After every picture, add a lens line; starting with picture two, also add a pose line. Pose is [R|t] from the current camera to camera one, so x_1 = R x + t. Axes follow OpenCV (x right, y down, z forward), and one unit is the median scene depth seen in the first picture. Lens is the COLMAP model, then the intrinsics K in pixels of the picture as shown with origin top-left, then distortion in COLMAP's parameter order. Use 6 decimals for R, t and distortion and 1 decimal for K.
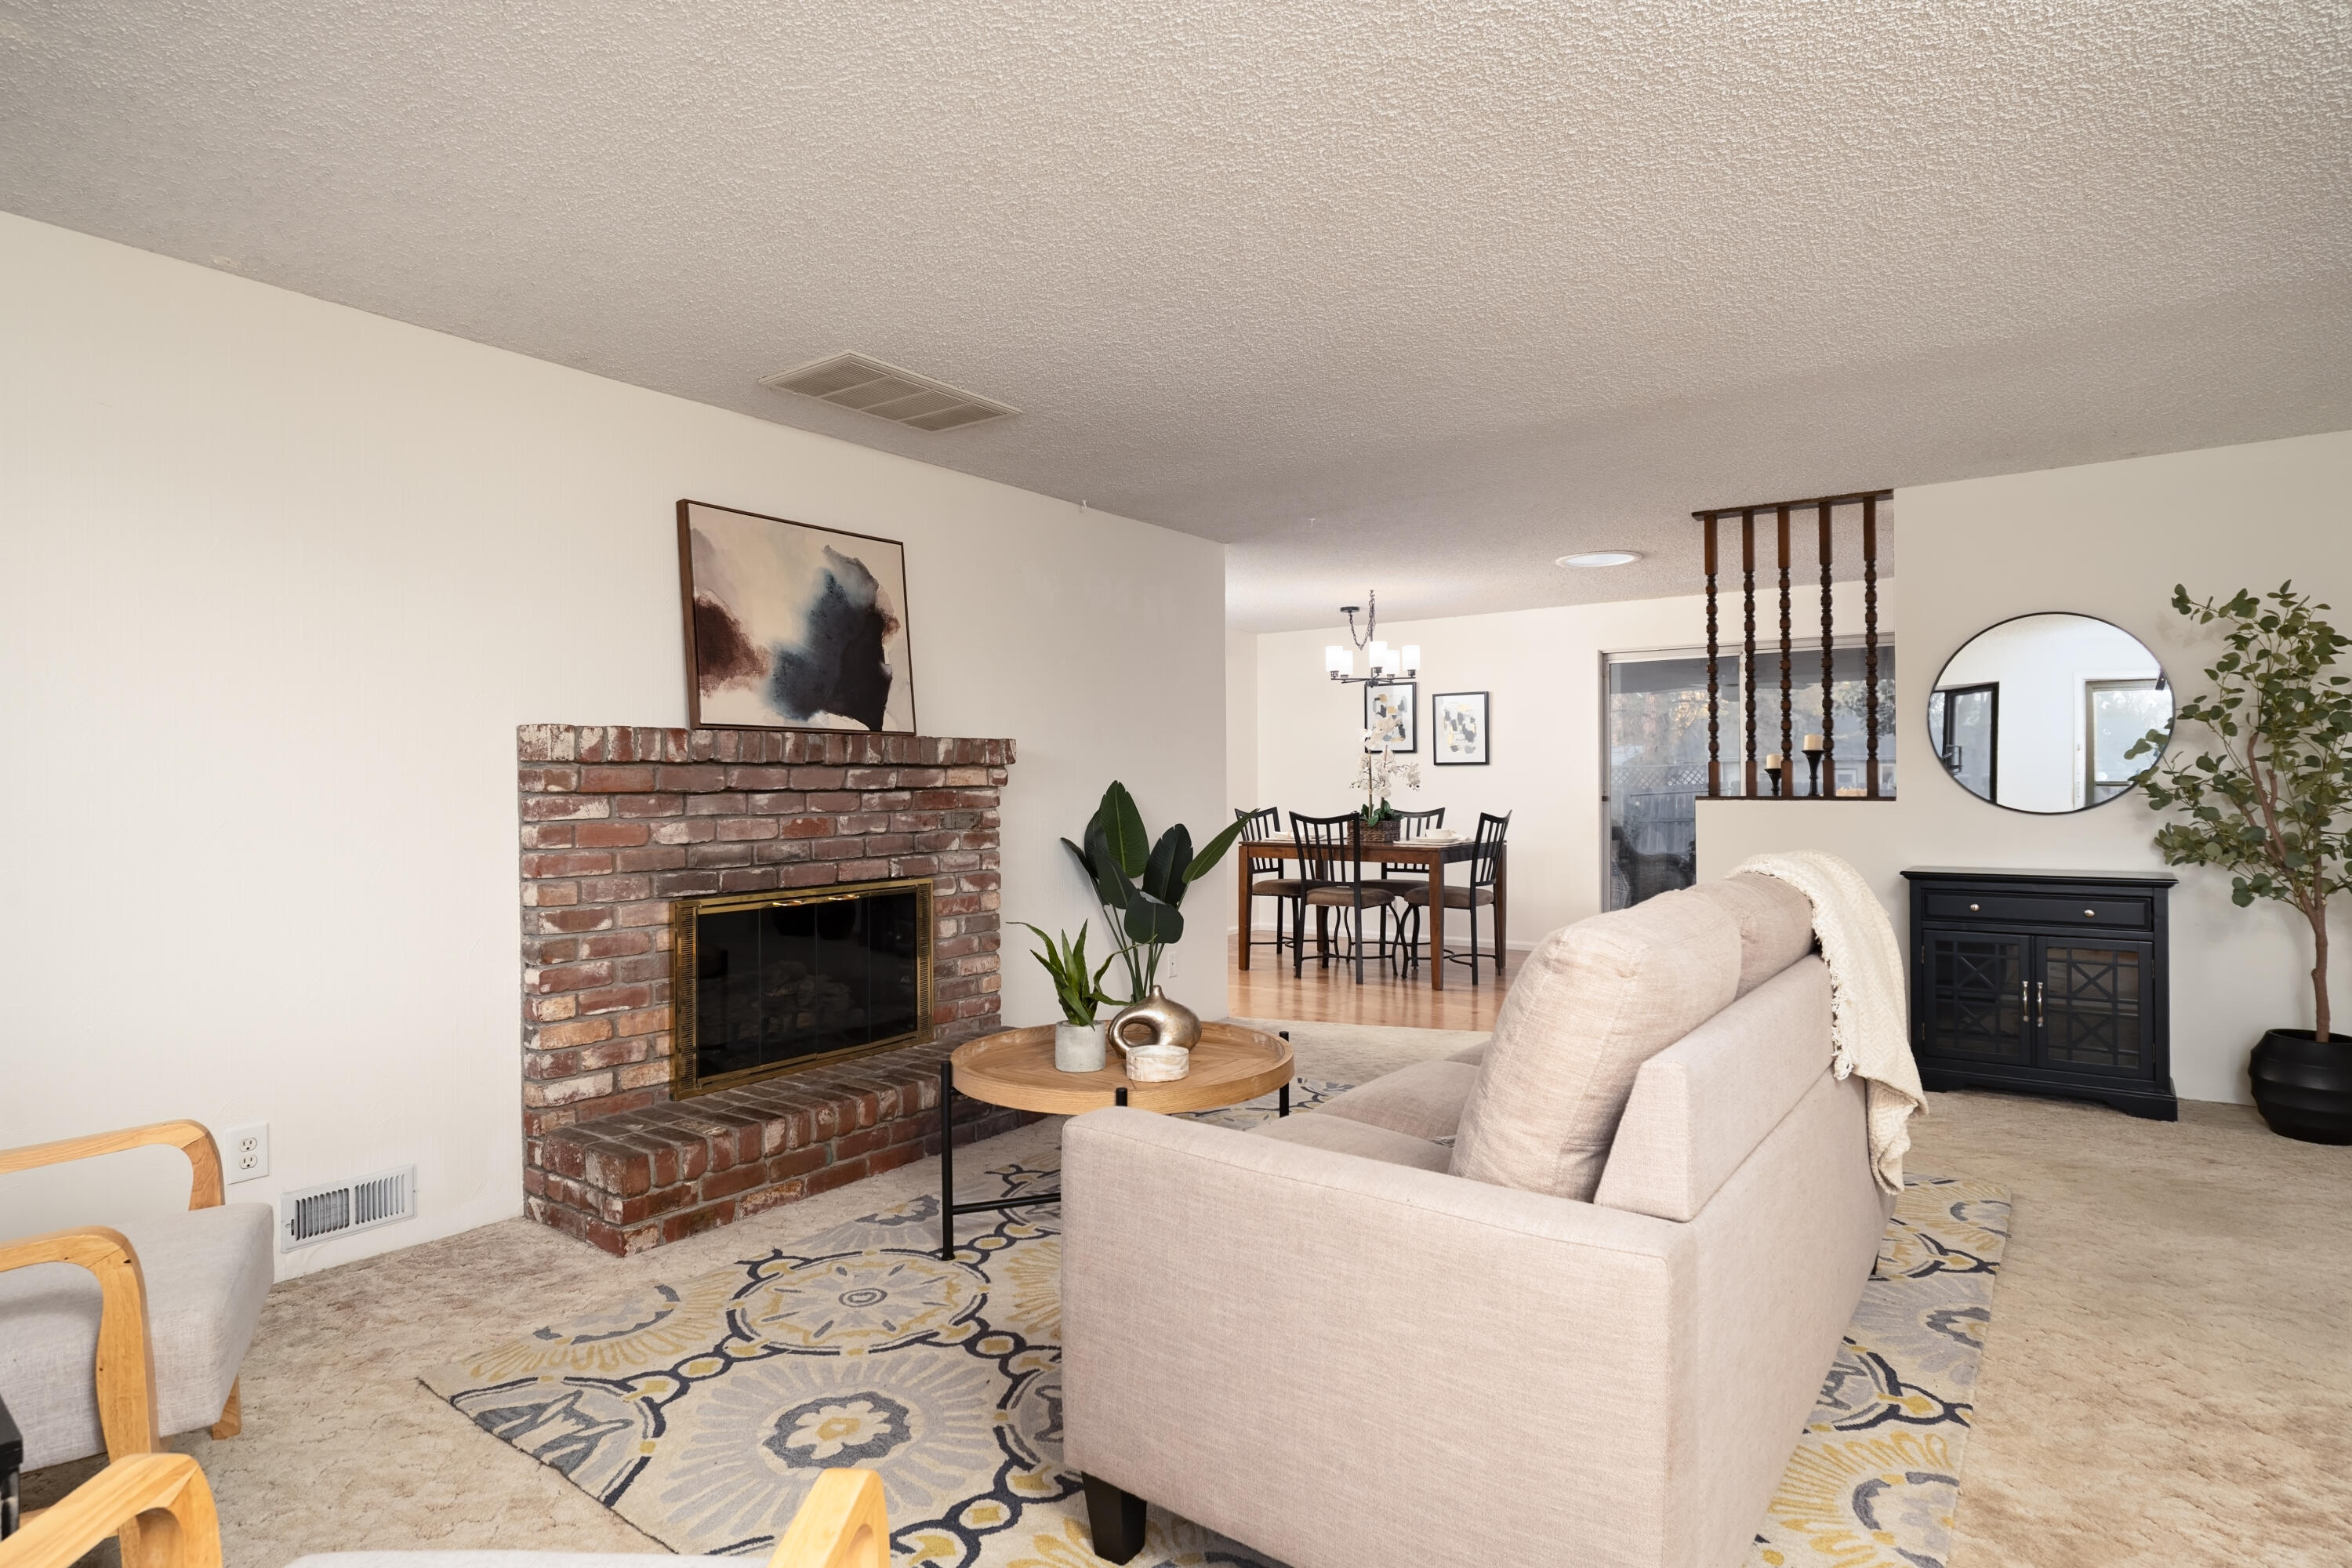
lens RADIAL K [[1232.4, 0, 1180.2], [0, 1232.4, 788.0], [0, 0, 1]] dist [-0.013941, -0.000249]
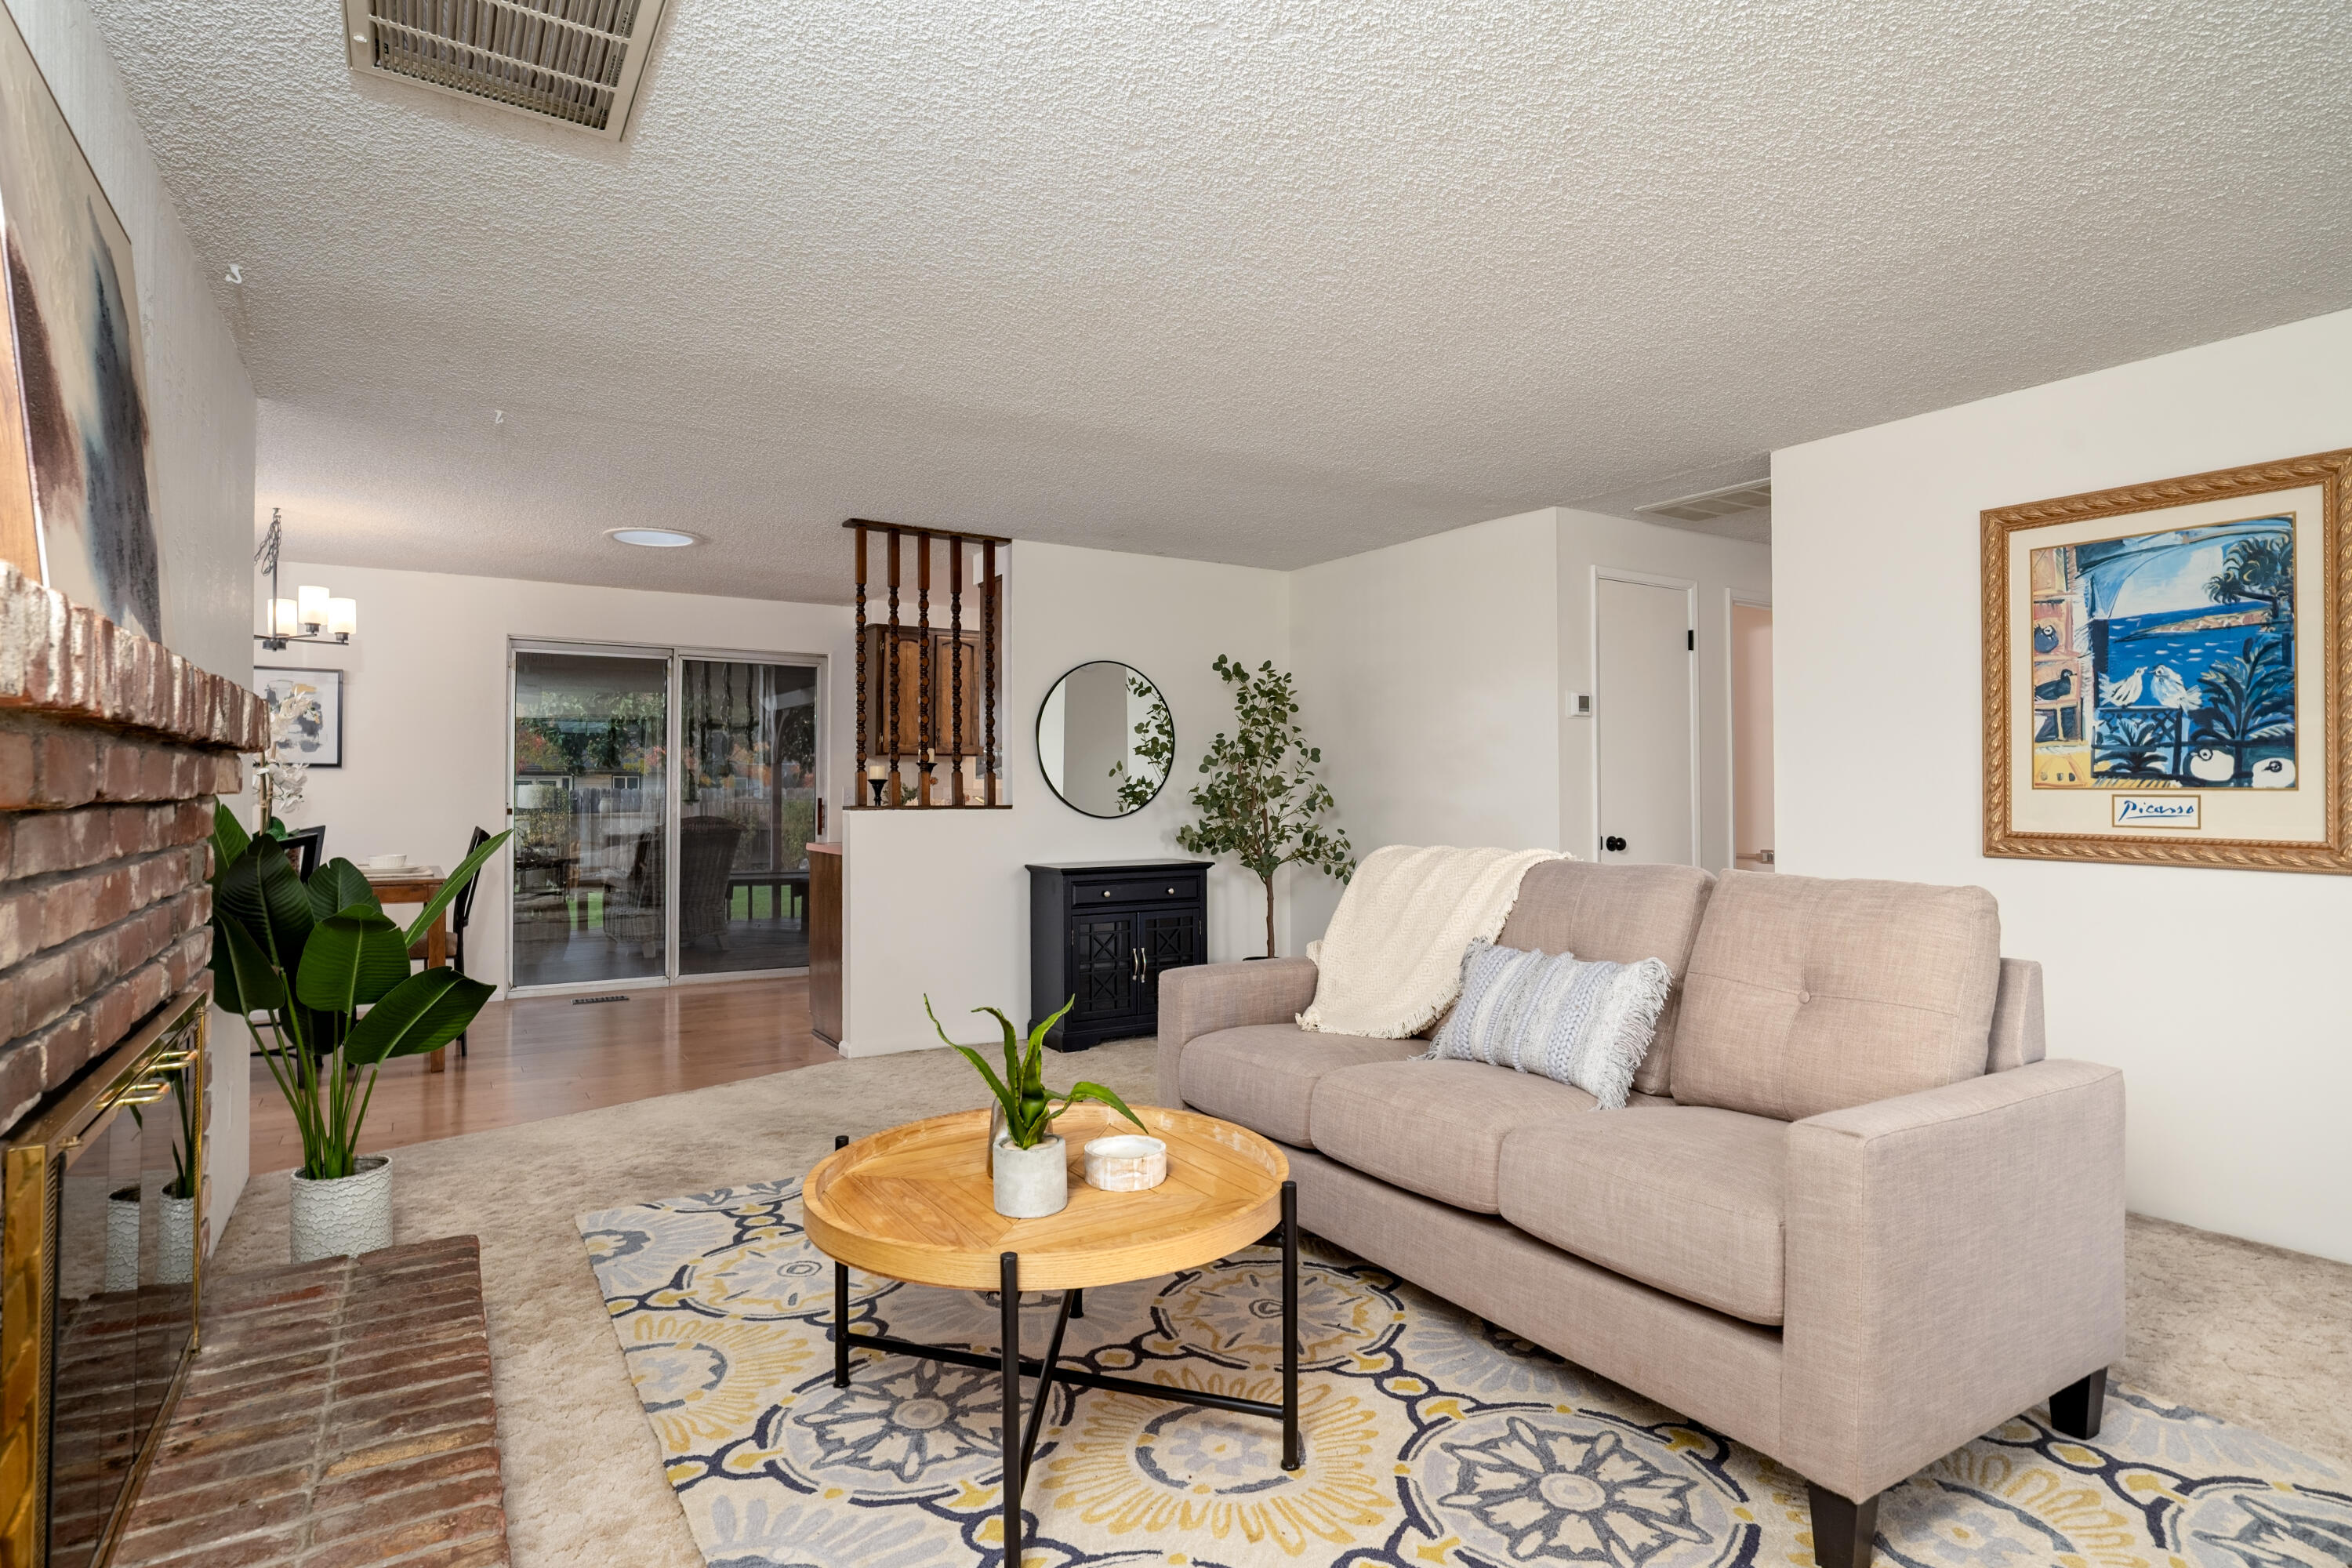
lens RADIAL K [[1232.4, 0, 1184.0], [0, 1232.4, 776.9], [0, 0, 1]] dist [-0.013941, -0.000249]
pose [[0.360259, 0.016322, 0.932709, -0.428191], [0.001274, 0.999837, -0.017988, 0.001195], [-0.932851, 0.007668, 0.360180, 0.421655]]
